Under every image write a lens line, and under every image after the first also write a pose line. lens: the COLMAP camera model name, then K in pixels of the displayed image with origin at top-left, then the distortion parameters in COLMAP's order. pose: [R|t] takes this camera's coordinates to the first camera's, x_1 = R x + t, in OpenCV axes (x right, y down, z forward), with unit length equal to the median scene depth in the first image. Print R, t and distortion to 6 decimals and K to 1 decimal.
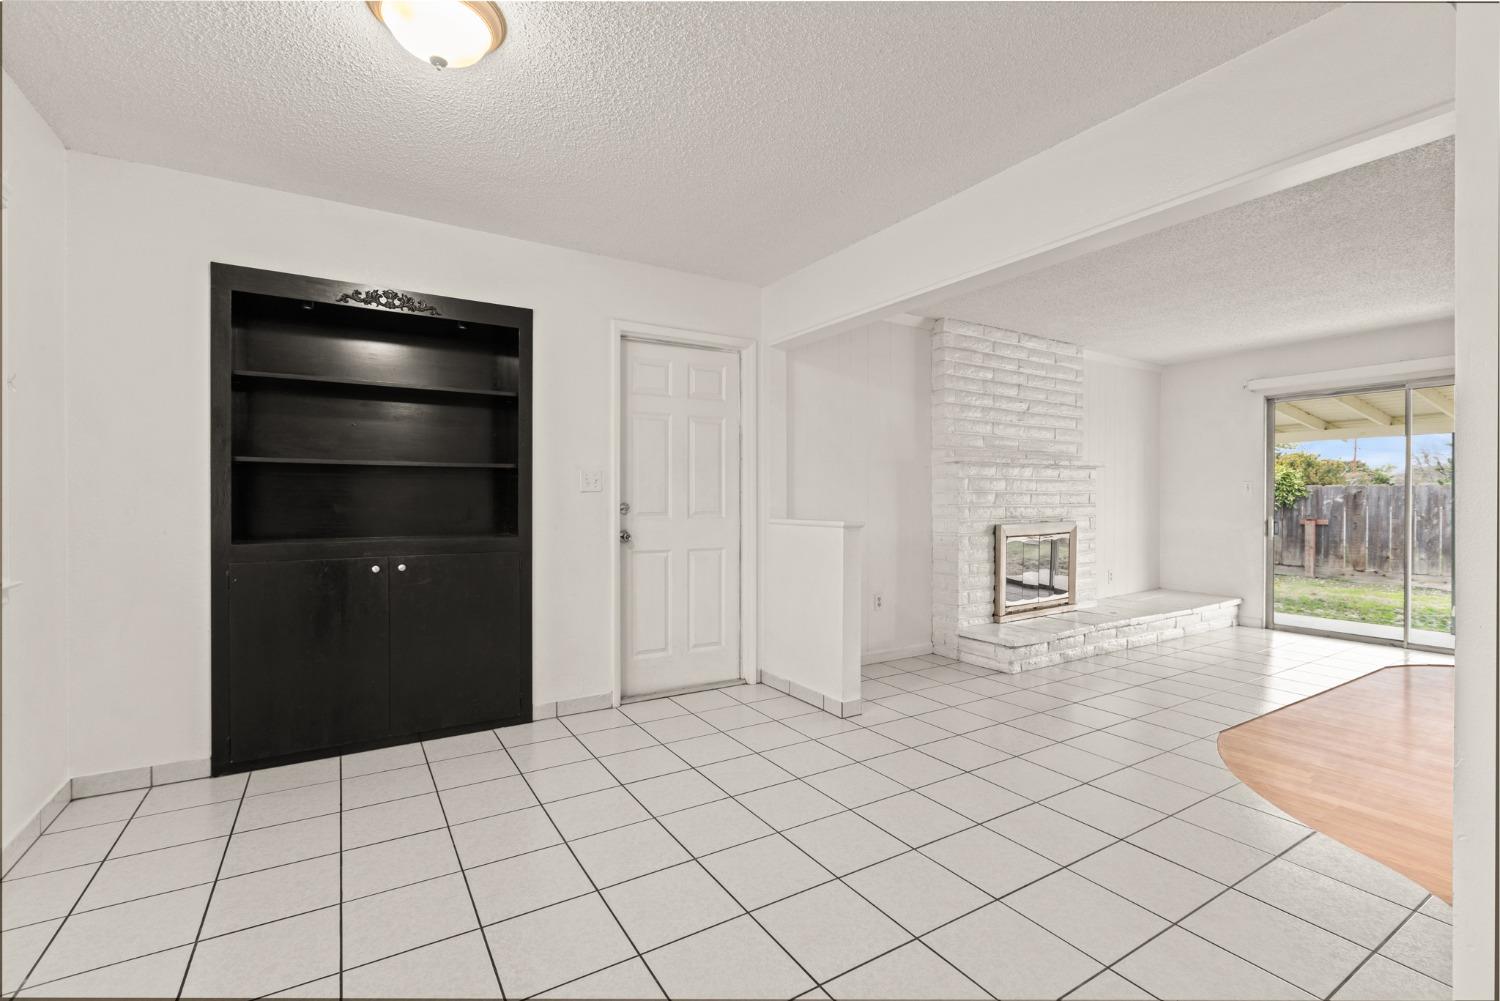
lens RADIAL K [[669.5, 0, 753.2], [0, 669.5, 492.5], [0, 0, 1]] dist [0.002012, 0.000521]
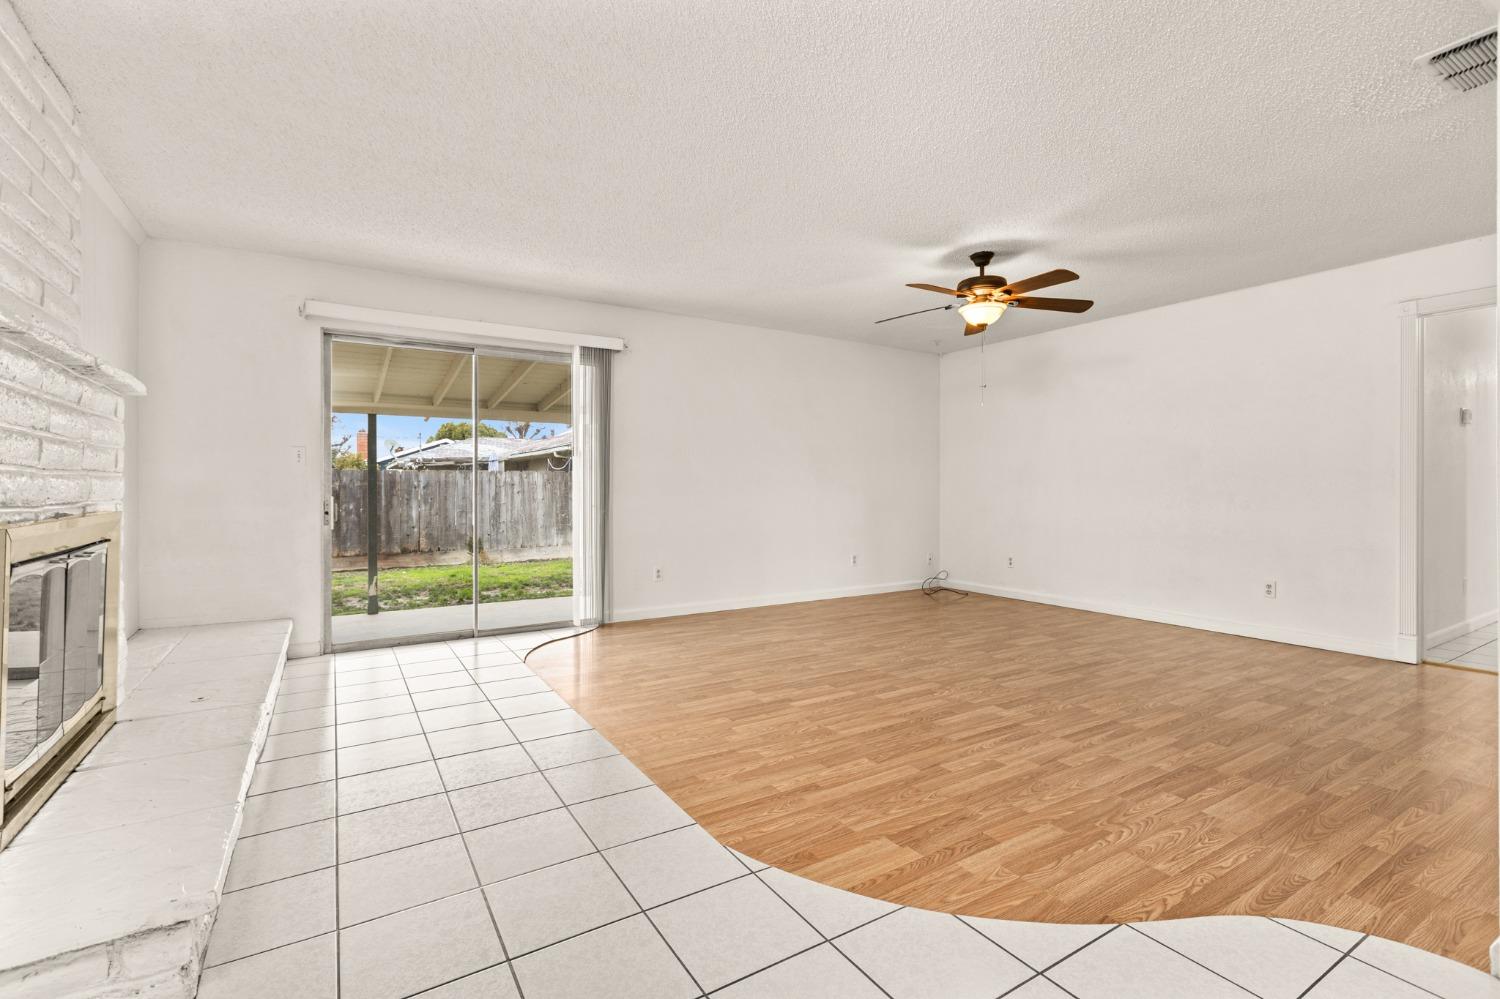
lens RADIAL K [[669.5, 0, 745.3], [0, 669.5, 492.8], [0, 0, 1]] dist [0.002012, 0.000521]
pose [[0.009217, -0.007739, 0.999928, 0.064152], [-0.009937, 0.999920, 0.007831, 0.024212], [-0.999908, -0.010009, 0.009140, 0.621054]]
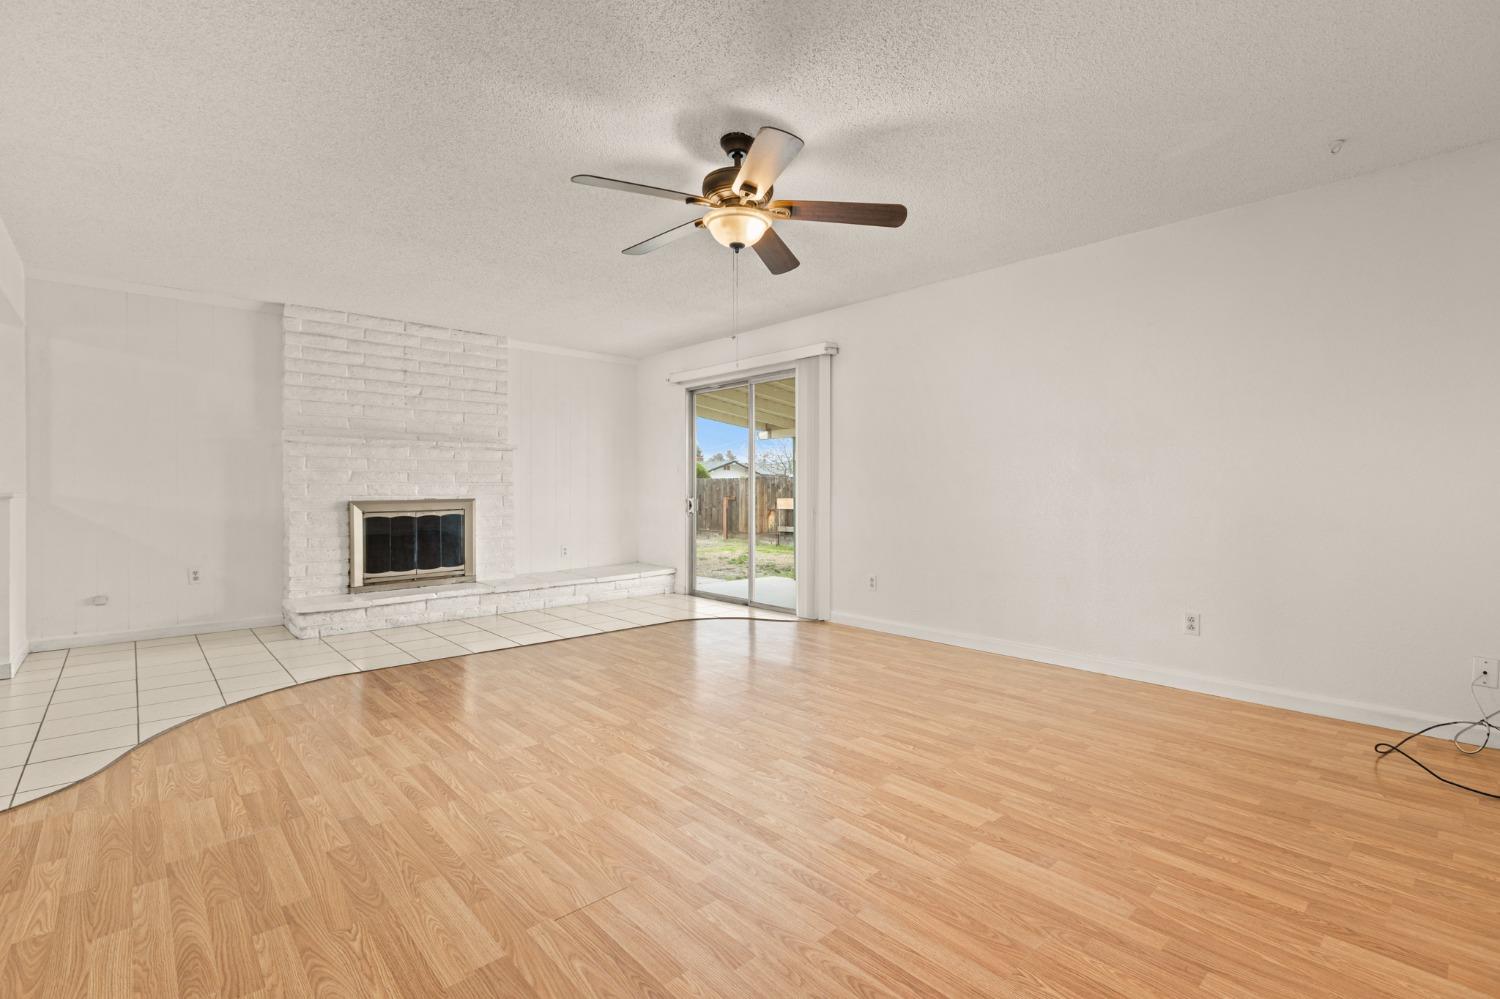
lens RADIAL K [[669.5, 0, 721.3], [0, 669.5, 479.6], [0, 0, 1]] dist [0.002012, 0.000521]
pose [[0.986468, 0.001678, 0.163942, 0.725287], [-0.000738, 0.999983, -0.005795, 0.018820], [-0.163949, 0.005596, 0.986453, -0.133537]]
